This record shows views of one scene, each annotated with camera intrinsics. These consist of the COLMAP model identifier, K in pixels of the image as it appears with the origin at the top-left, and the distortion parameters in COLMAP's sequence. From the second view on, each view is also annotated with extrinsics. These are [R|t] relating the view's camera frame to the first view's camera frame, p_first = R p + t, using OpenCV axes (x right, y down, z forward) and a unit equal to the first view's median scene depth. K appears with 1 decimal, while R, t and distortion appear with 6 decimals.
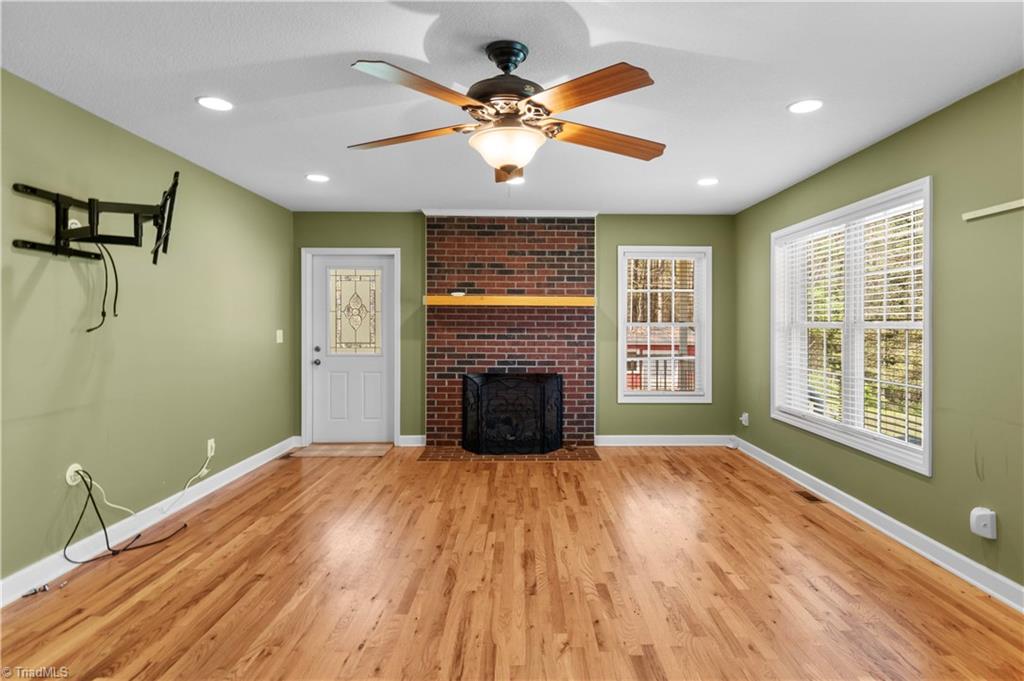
lens RADIAL K [[544.5, 0, 515.4], [0, 544.5, 331.3], [0, 0, 1]] dist [0.002541, 0.000150]
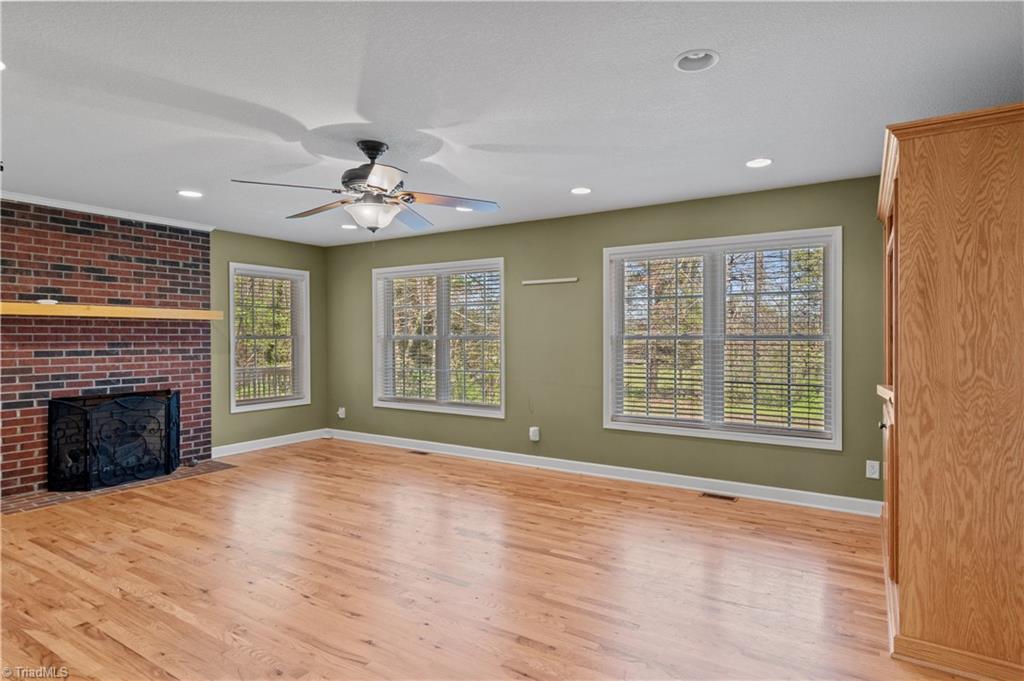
lens RADIAL K [[544.5, 0, 520.9], [0, 544.5, 341.2], [0, 0, 1]] dist [0.002541, 0.000150]
pose [[0.556335, -0.011401, 0.830880, -0.375447], [0.014555, 0.999886, 0.003975, -0.002040], [-0.830830, 0.009882, 0.556438, -0.040354]]
